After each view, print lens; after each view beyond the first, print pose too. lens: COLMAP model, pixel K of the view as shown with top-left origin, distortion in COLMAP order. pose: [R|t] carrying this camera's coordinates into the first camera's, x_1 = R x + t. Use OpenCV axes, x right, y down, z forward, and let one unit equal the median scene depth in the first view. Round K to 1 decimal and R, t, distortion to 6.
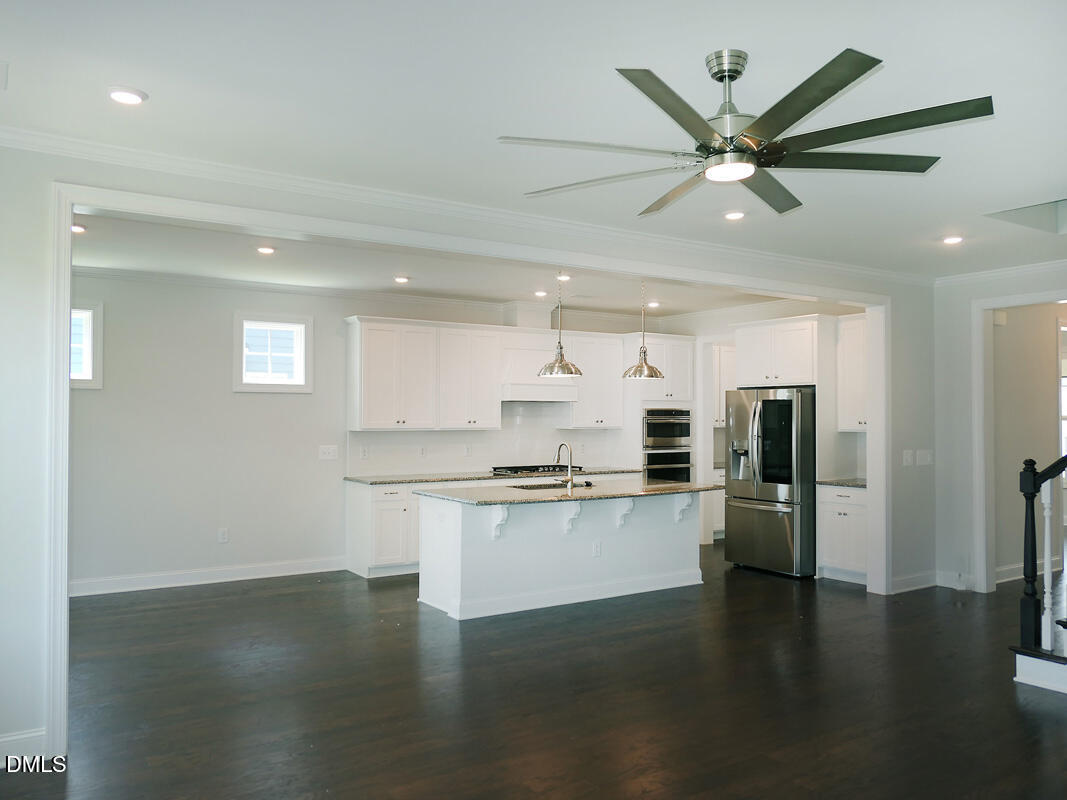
lens RADIAL K [[792.3, 0, 533.5], [0, 792.3, 400.0], [0, 0, 1]] dist [-0.077395, 0.000505]
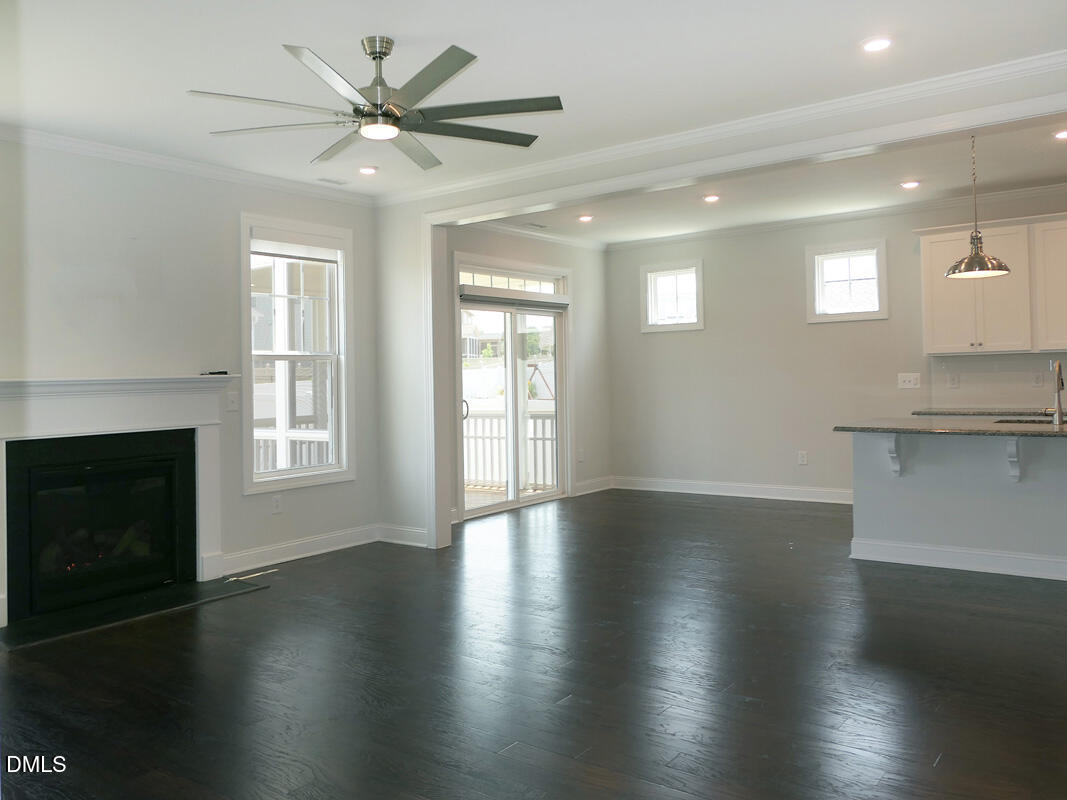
lens RADIAL K [[842.1, 0, 533.5], [0, 842.1, 400.0], [0, 0, 1]] dist [-0.009996, 0.002220]
pose [[0.328181, 0.014693, -0.944501, 0.541267], [0.049064, 0.998264, 0.032577, 0.035473], [0.943340, -0.057032, 0.326891, 0.258882]]
